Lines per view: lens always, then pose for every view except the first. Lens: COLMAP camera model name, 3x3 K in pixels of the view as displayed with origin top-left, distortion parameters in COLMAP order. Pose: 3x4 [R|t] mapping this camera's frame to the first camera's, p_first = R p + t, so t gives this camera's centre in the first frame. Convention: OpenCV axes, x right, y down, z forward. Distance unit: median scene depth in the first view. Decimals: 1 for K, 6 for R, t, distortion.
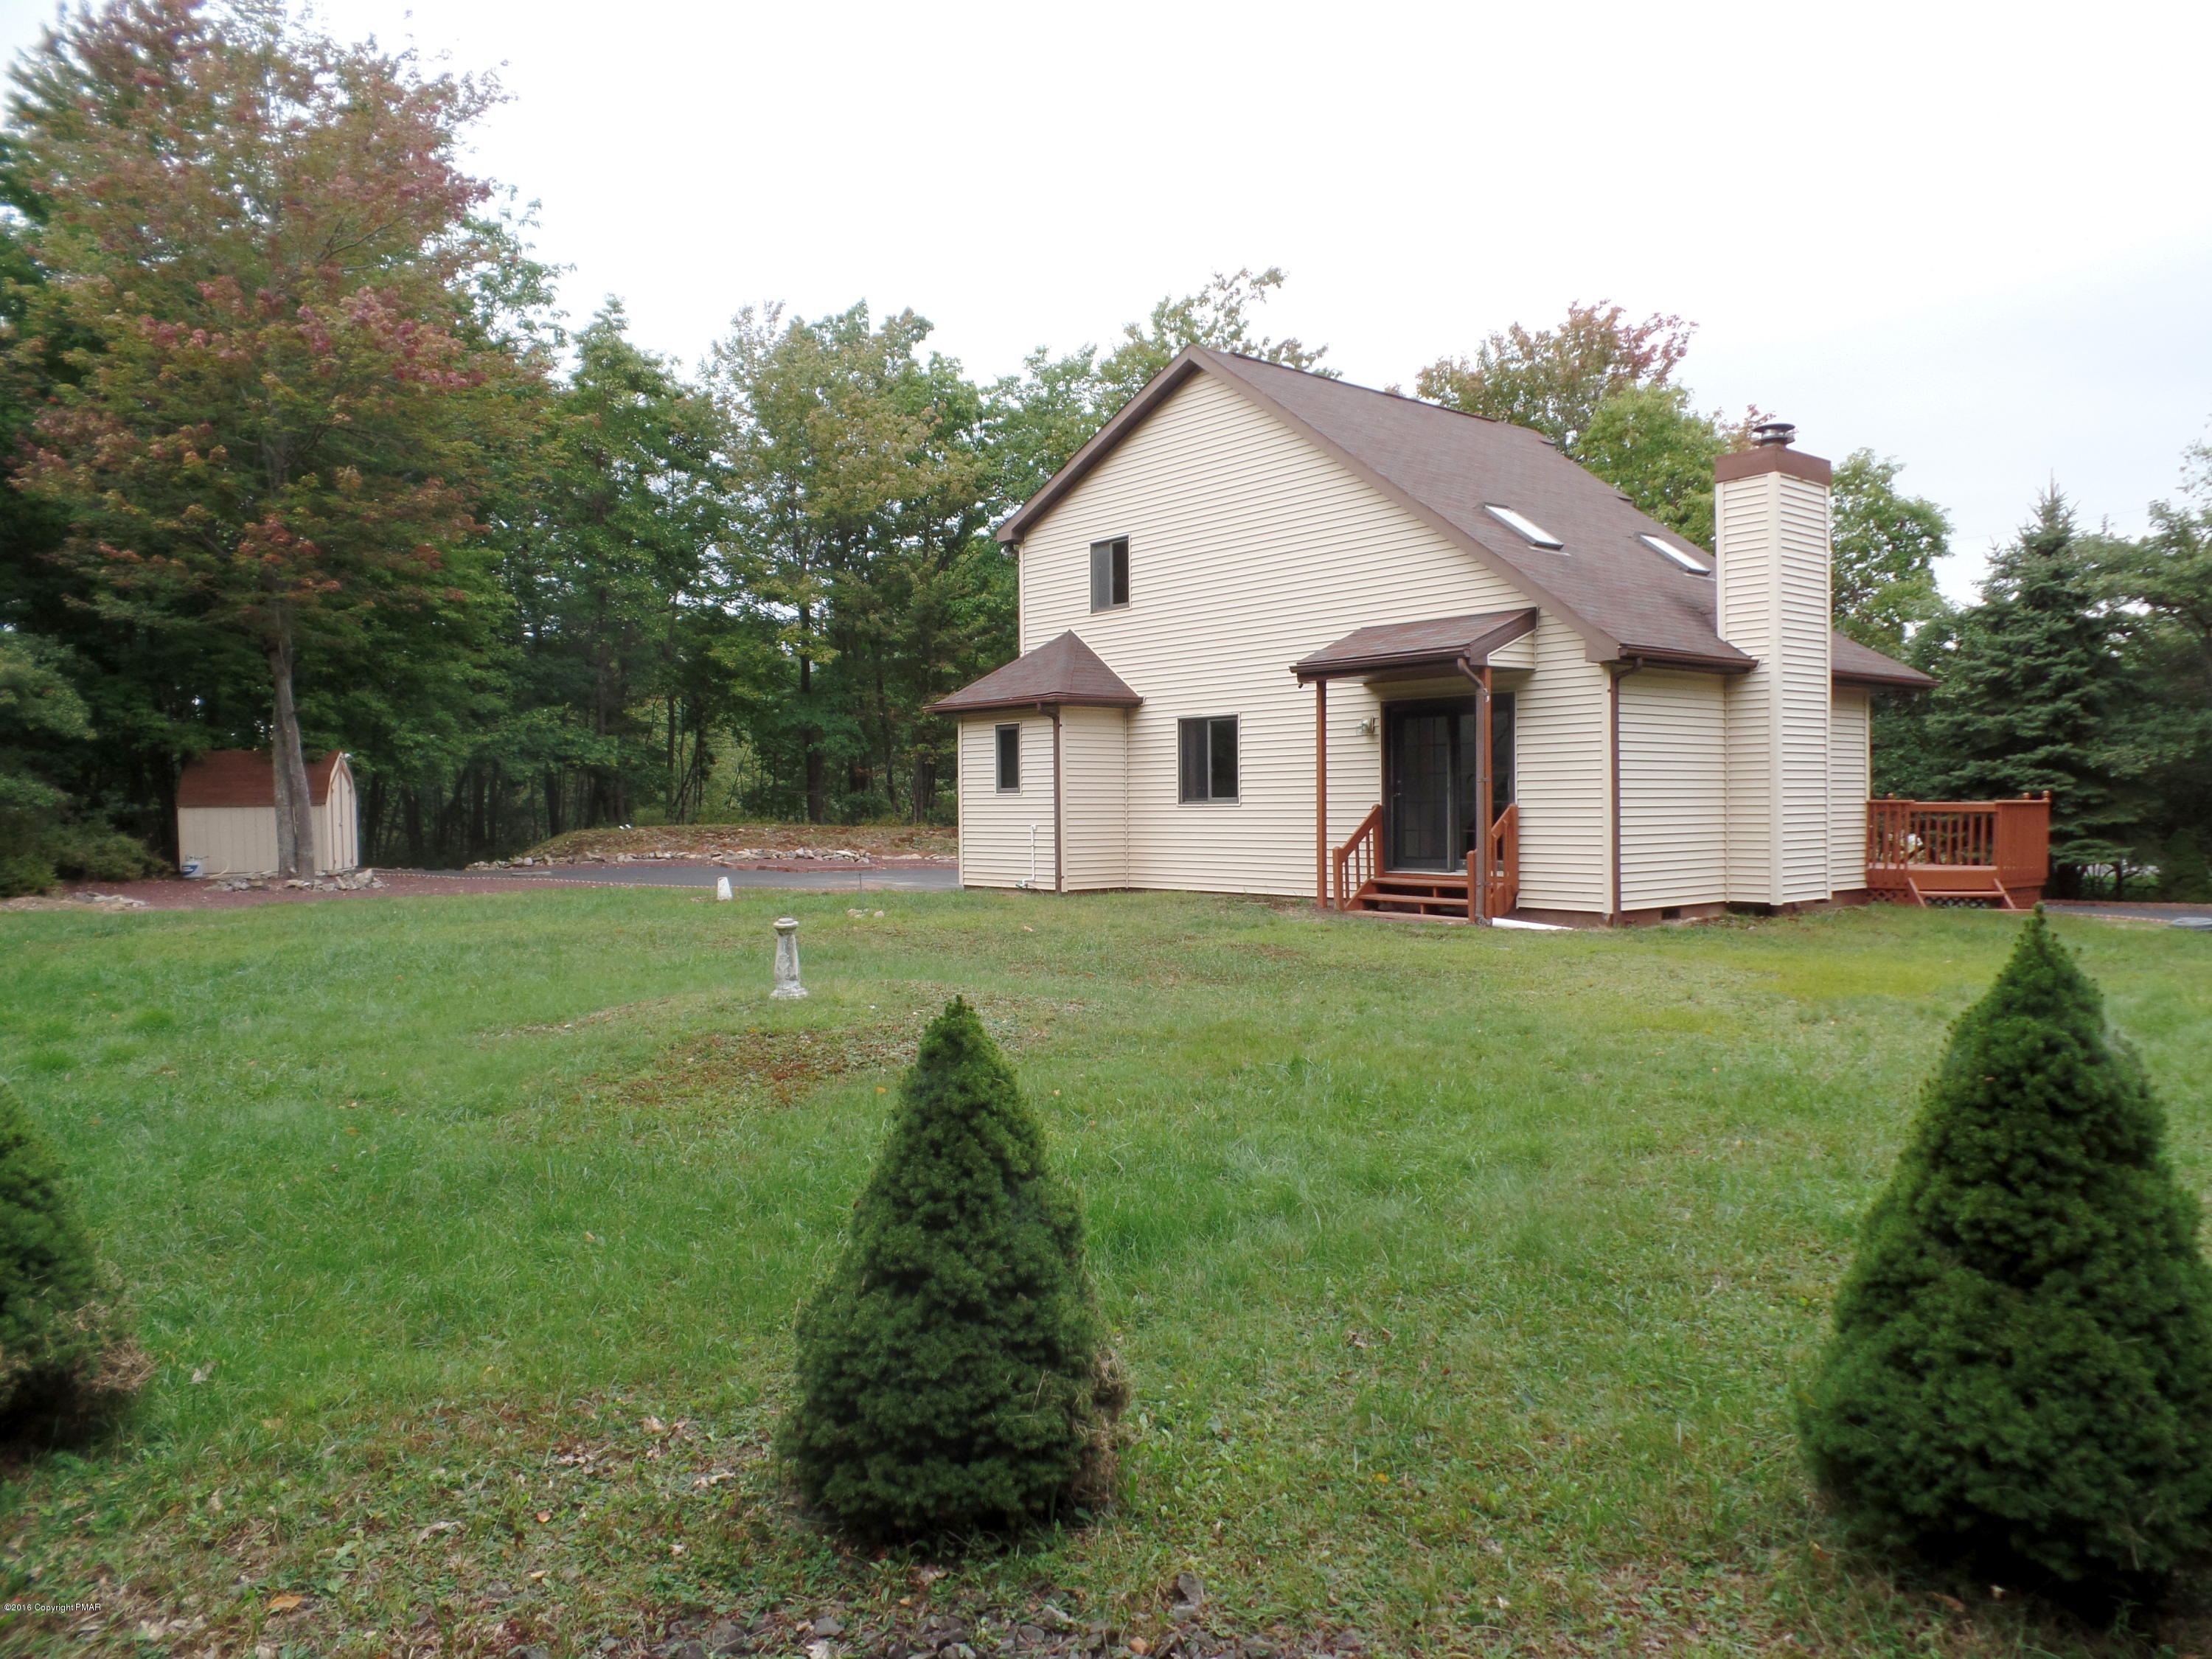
lens RADIAL K [[1517.5, 0, 1112.1], [0, 1517.5, 838.4], [0, 0, 1]] dist [-0.003448, 0.004411]
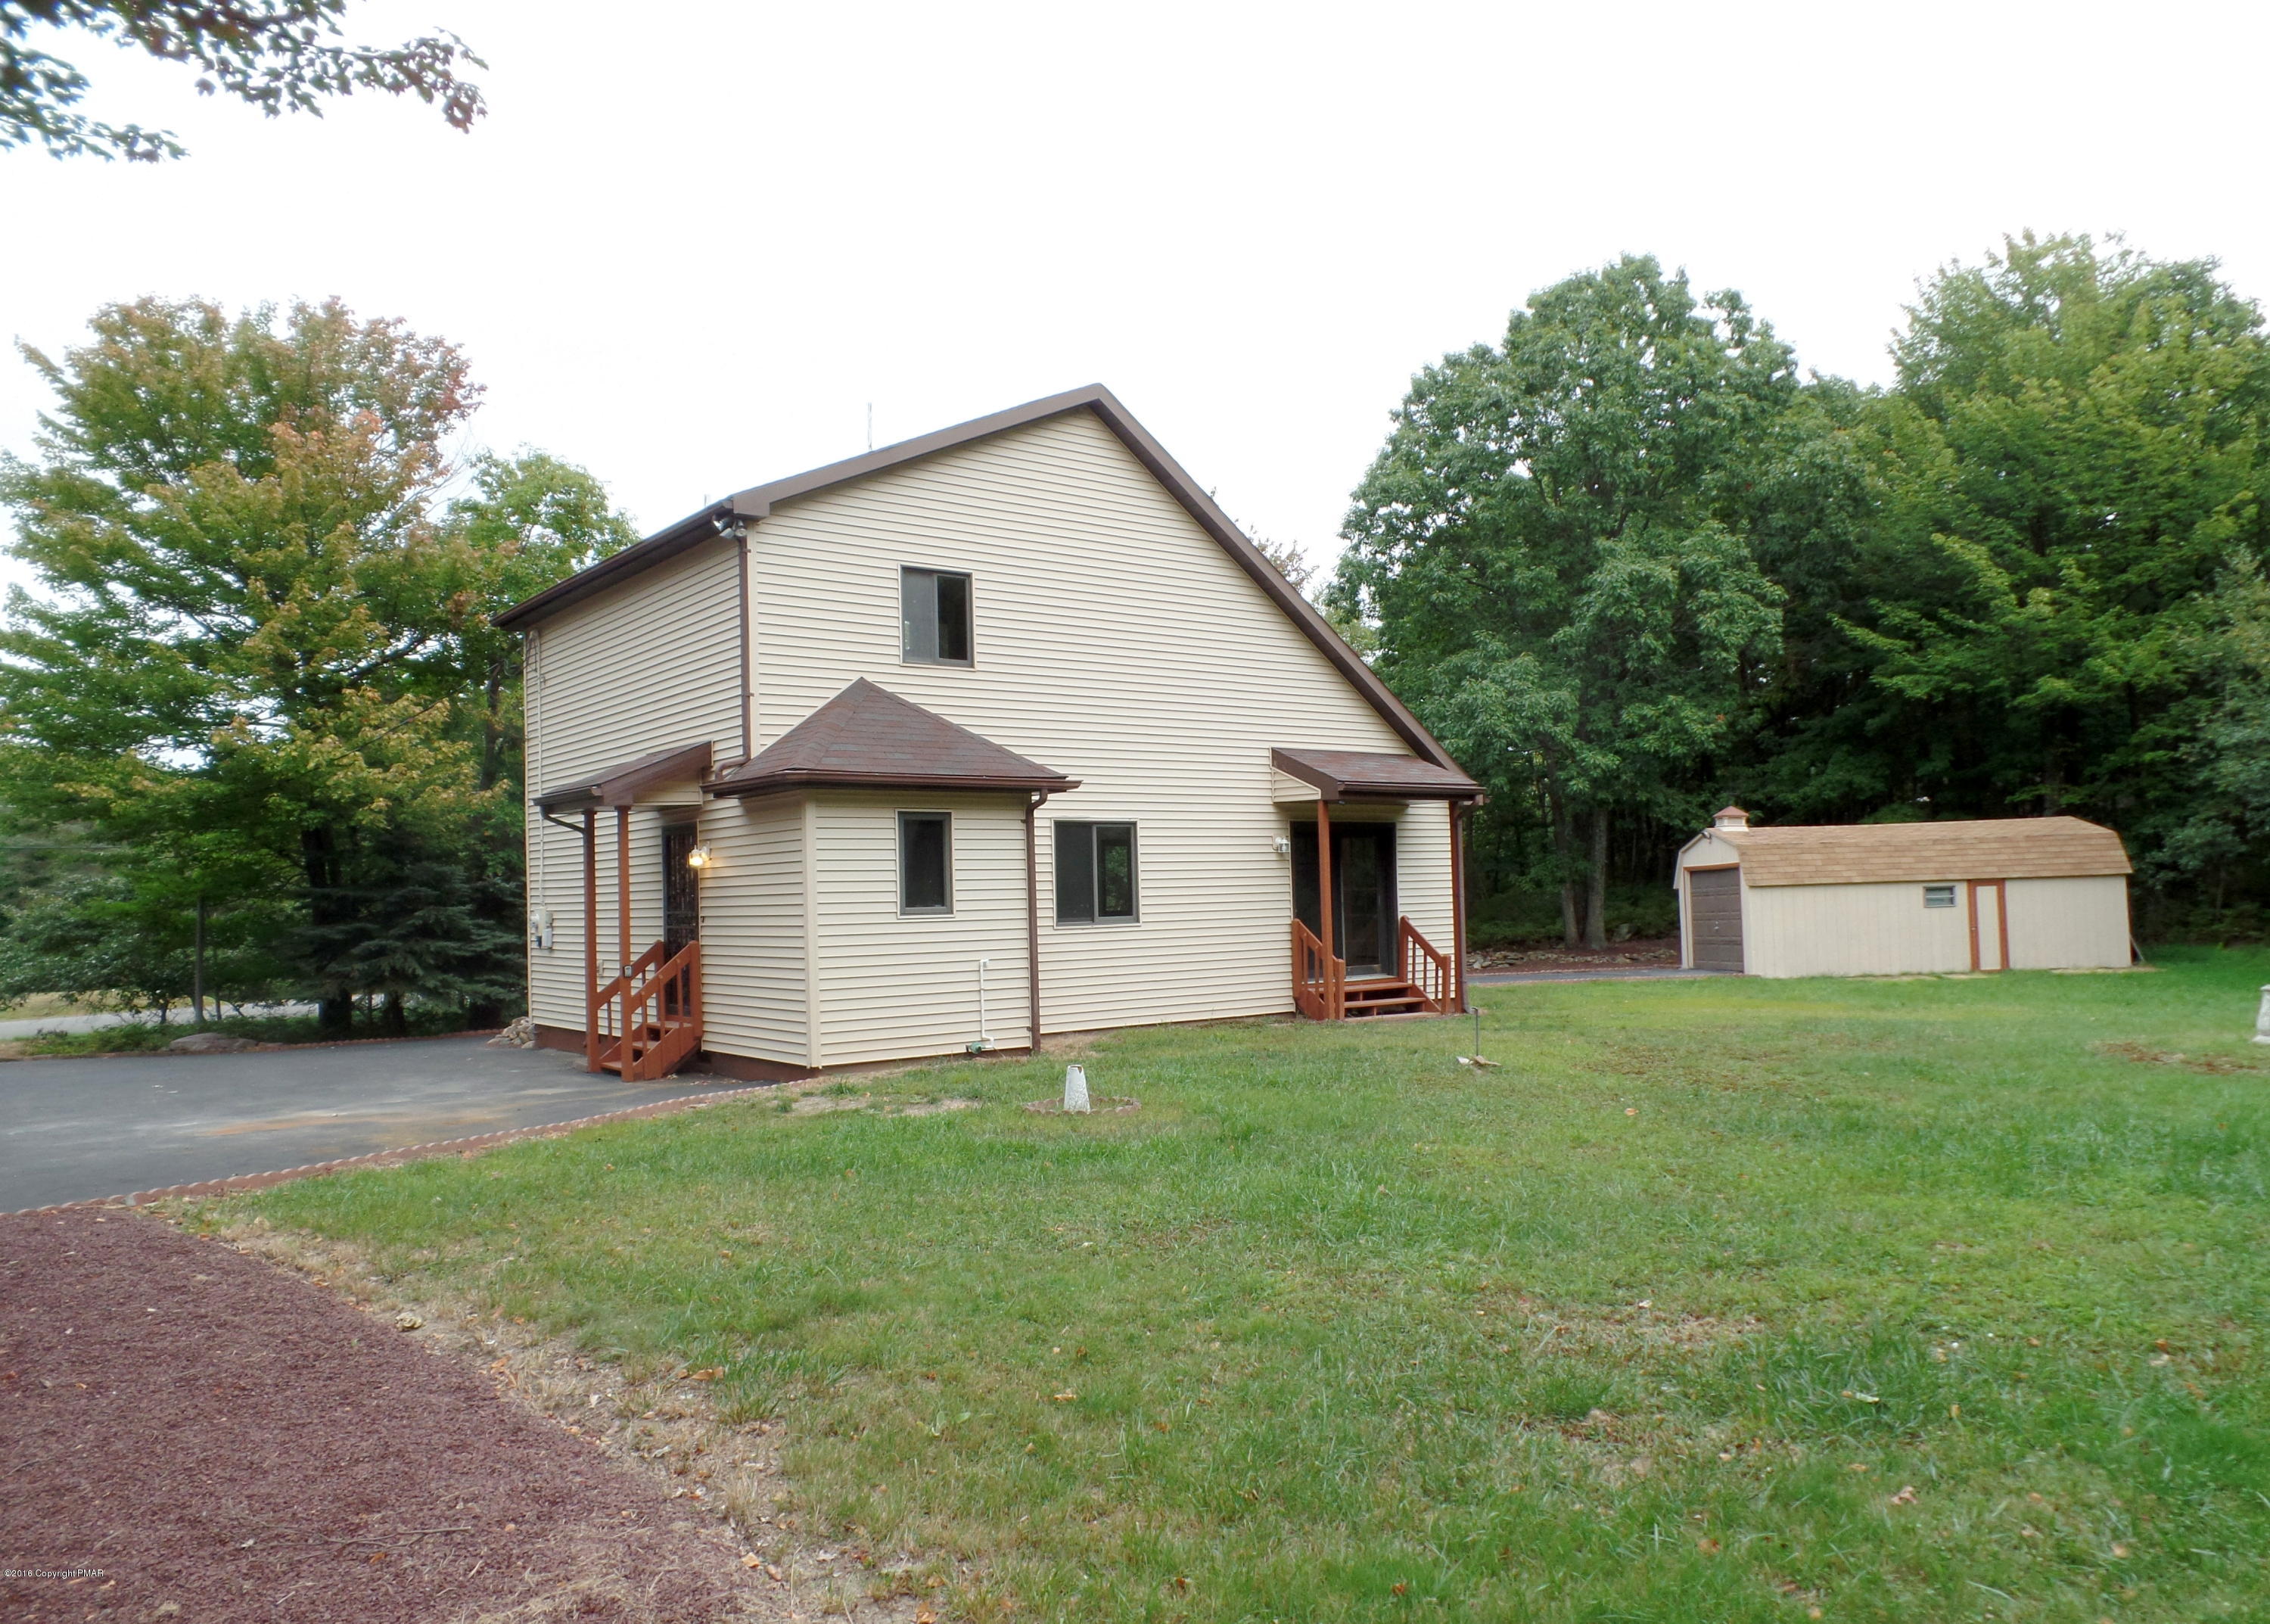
lens RADIAL K [[1571.6, 0, 1135.0], [0, 1571.6, 812.0], [0, 0, 1]] dist [-0.001059, -0.000098]
pose [[0.028993, 0.064517, 0.997495, -0.778524], [0.051291, 0.996504, -0.065944, -0.025966], [-0.998263, 0.053074, 0.025583, 0.924746]]
